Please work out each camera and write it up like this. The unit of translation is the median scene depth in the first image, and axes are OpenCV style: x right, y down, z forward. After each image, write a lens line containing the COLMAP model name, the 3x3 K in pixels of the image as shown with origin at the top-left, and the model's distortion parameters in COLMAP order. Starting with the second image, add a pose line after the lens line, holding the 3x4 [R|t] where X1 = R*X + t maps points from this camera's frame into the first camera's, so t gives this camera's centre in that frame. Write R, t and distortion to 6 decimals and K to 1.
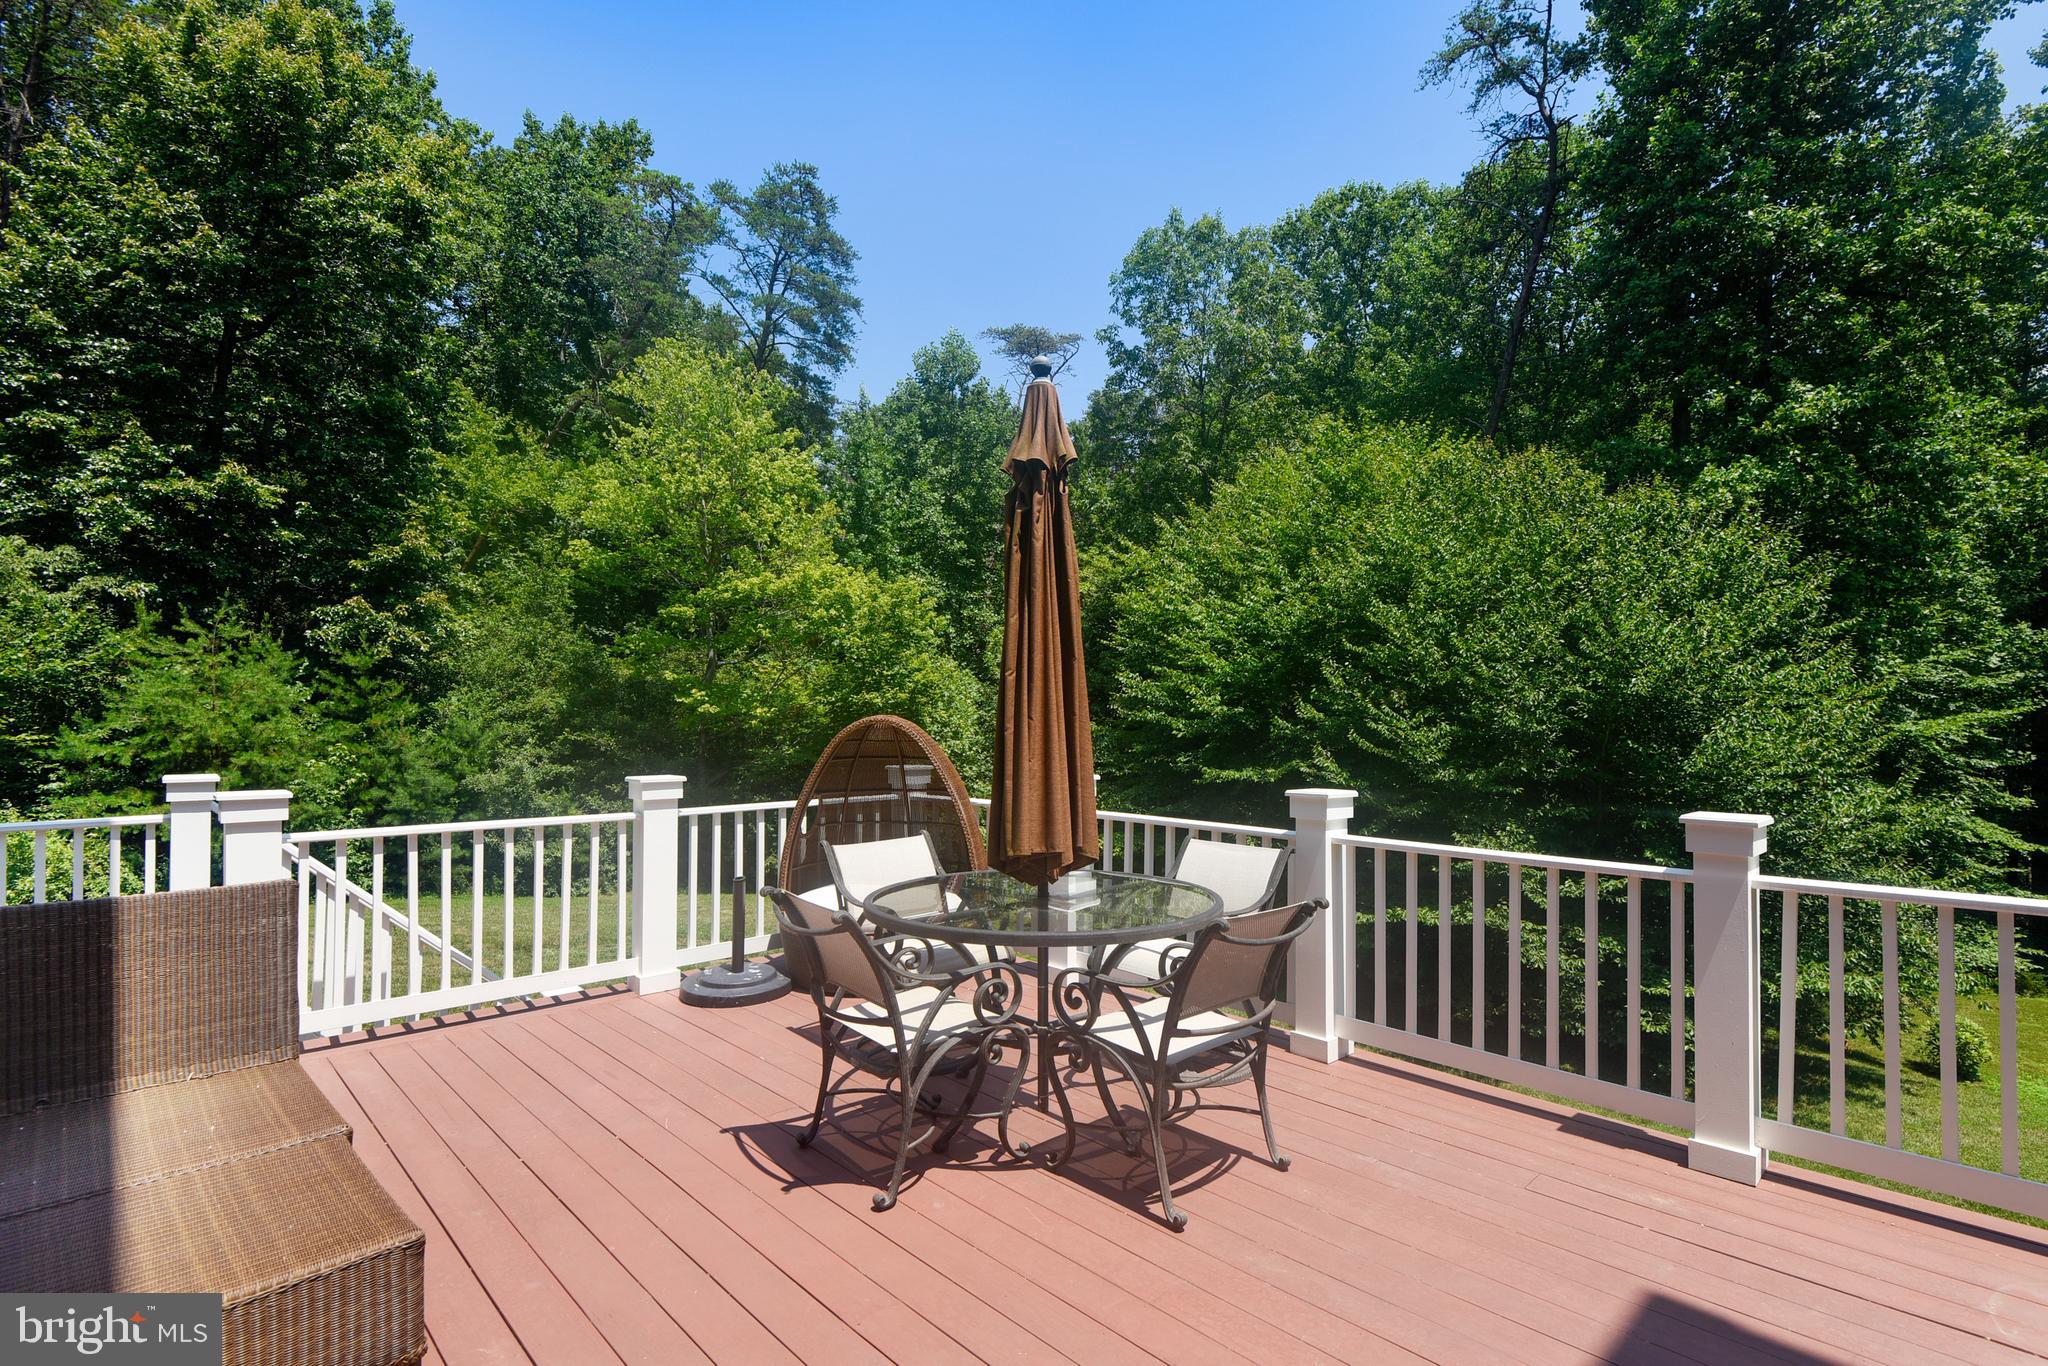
lens RADIAL K [[986.7, 0, 1027.0], [0, 986.7, 710.7], [0, 0, 1]] dist [-0.007609, -0.001021]
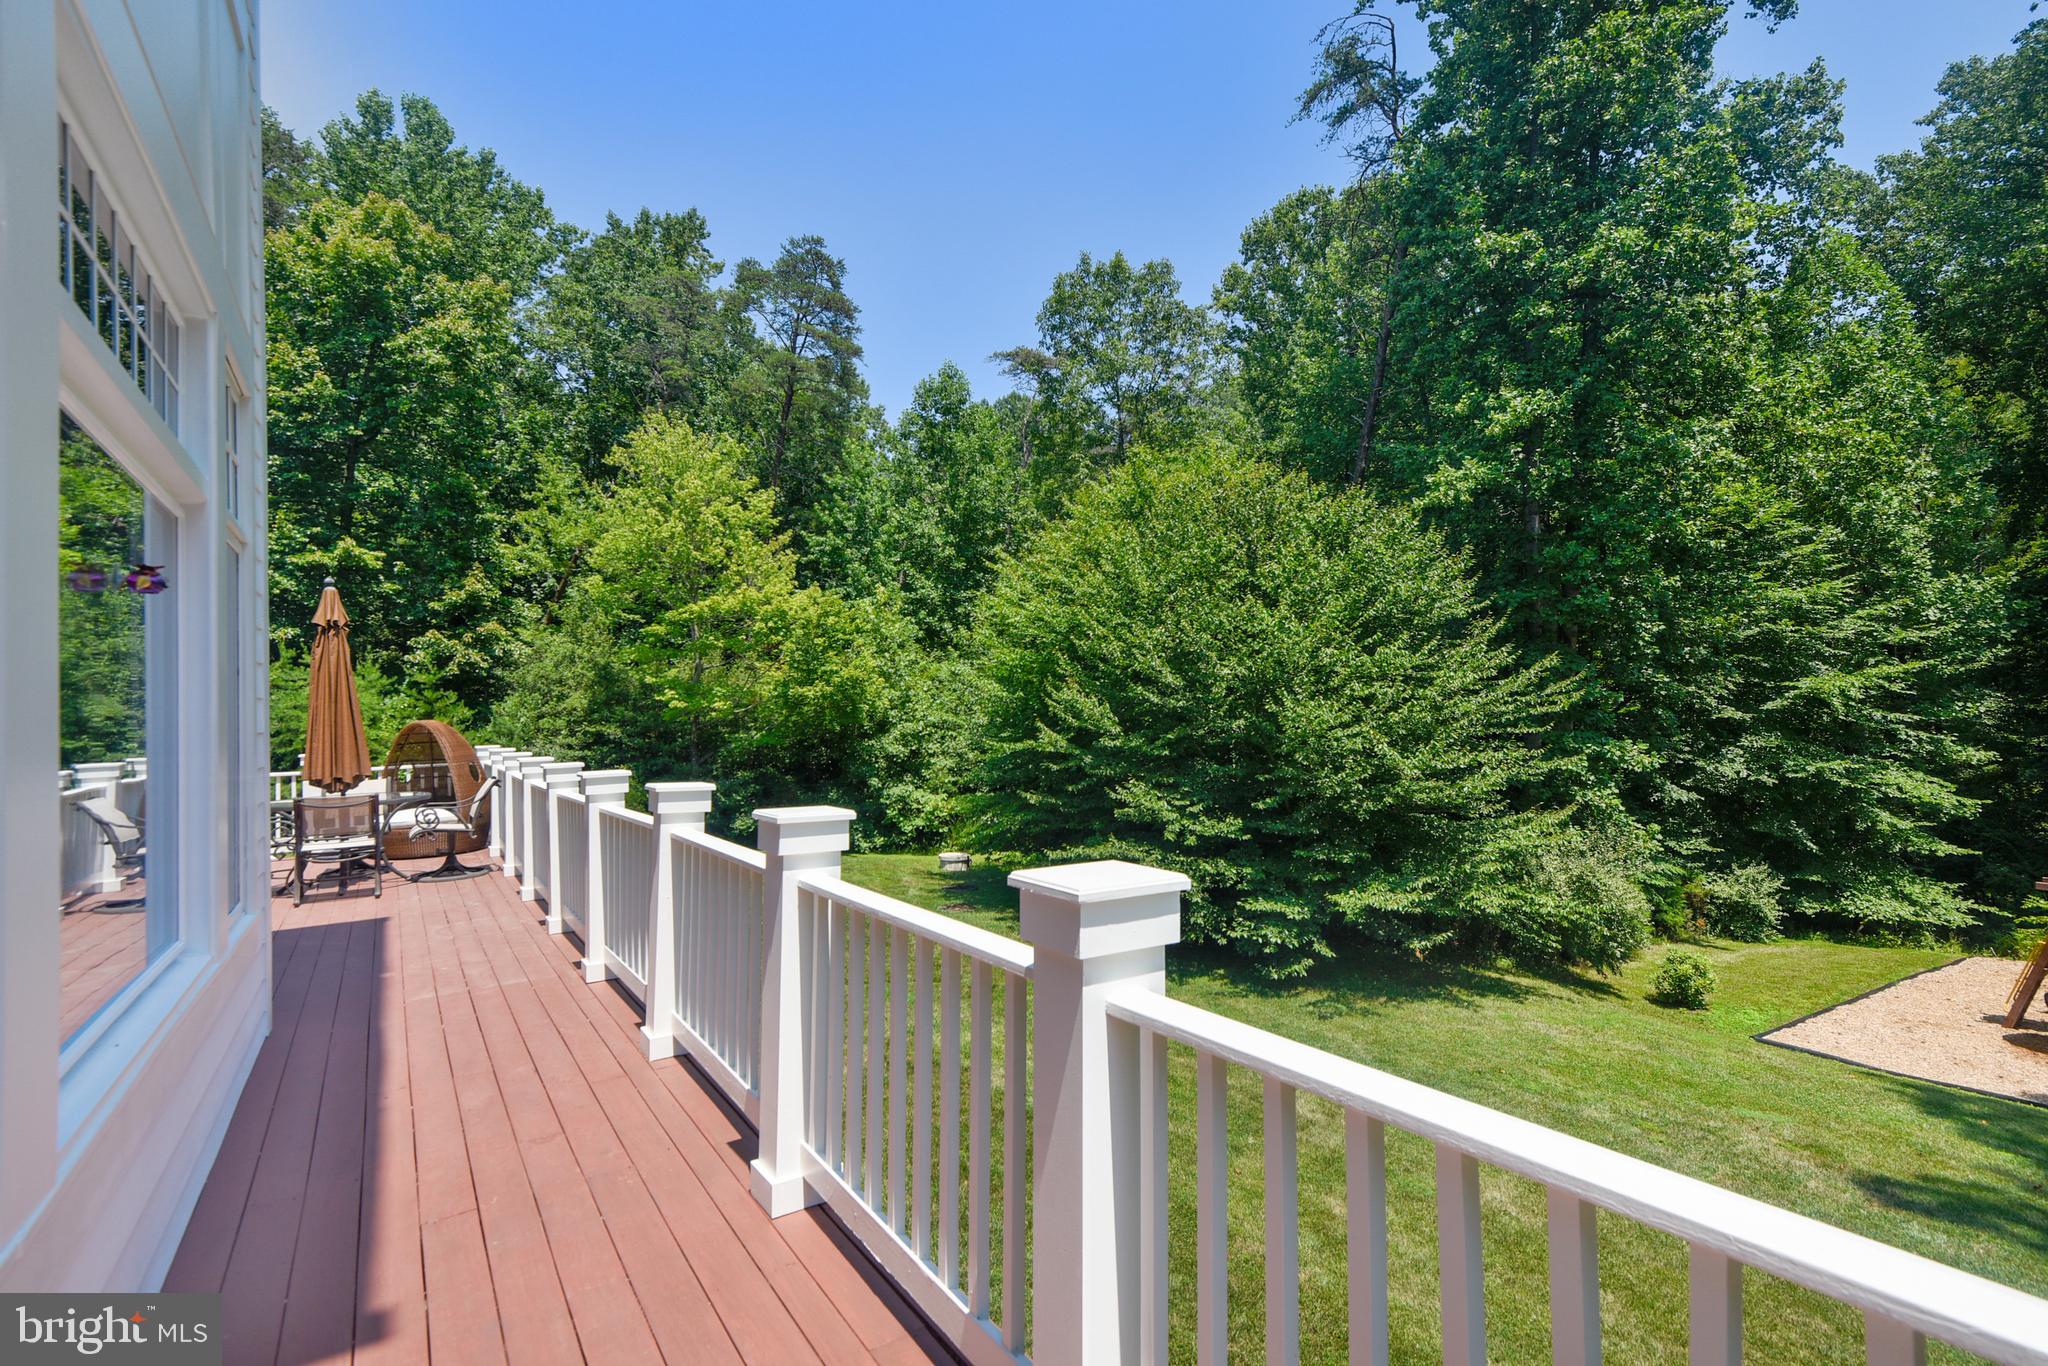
lens RADIAL K [[982.9, 0, 1024.0], [0, 982.9, 683.0], [0, 0, 1]] dist [-0.002682, -0.001496]
pose [[0.982745, -0.034653, -0.181691, 0.341388], [0.033784, 0.999398, -0.007873, -0.004329], [0.181855, 0.001599, 0.983324, -0.172844]]
